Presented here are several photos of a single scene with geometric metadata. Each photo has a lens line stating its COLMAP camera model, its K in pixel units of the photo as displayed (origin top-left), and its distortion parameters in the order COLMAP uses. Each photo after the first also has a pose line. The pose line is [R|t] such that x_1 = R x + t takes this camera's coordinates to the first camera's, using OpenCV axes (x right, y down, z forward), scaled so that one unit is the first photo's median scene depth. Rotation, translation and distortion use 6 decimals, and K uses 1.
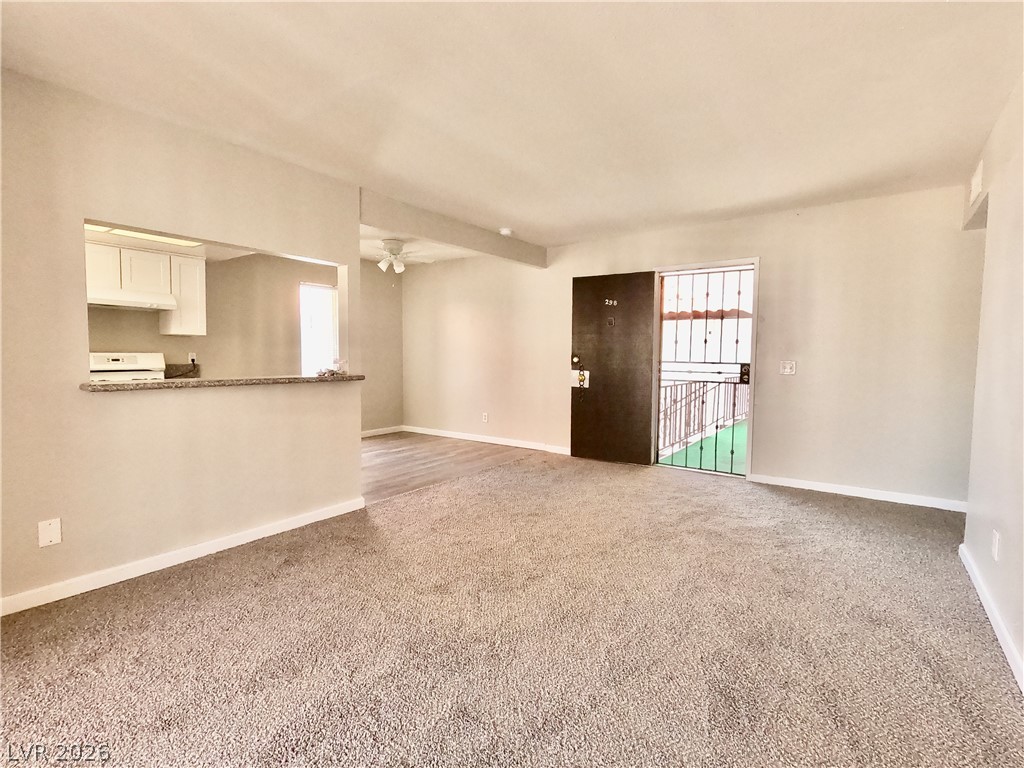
lens RADIAL K [[493.3, 0, 510.2], [0, 493.3, 384.9], [0, 0, 1]] dist [0.005488, 0.000675]
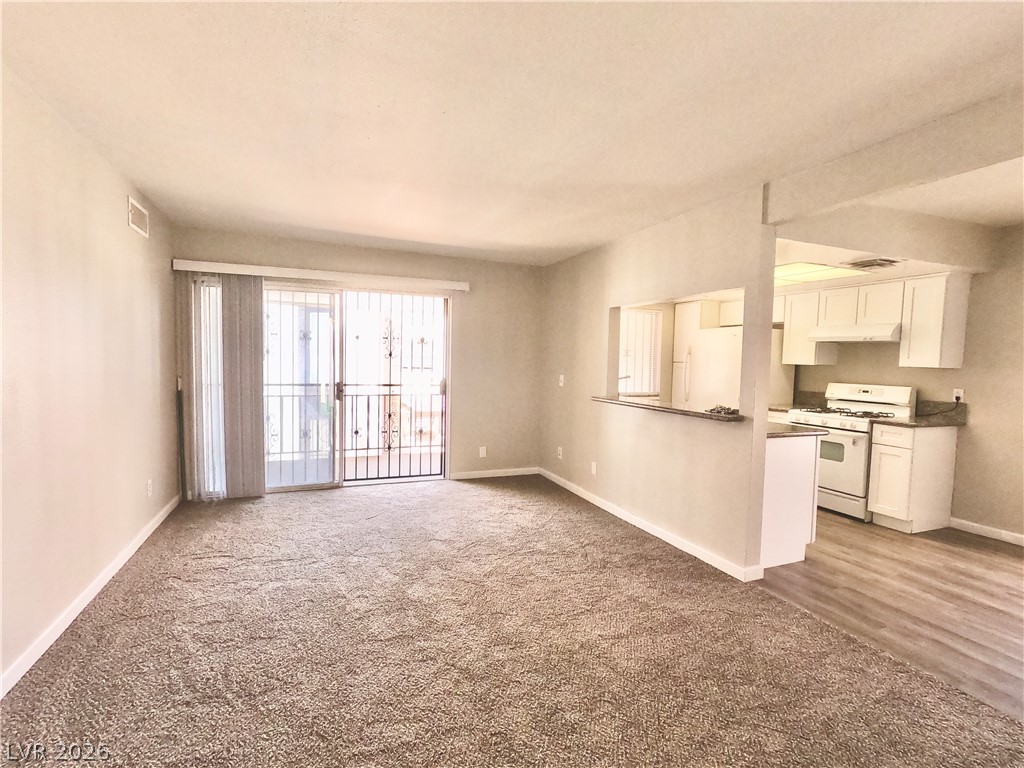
lens RADIAL K [[499.7, 0, 512.0], [0, 499.7, 384.0], [0, 0, 1]] dist [0.004698, 0.000711]
pose [[-0.527911, 0.026881, -0.848874, 0.499381], [-0.076471, 0.993935, 0.079031, -0.092342], [0.845850, 0.106636, -0.522654, 0.913219]]
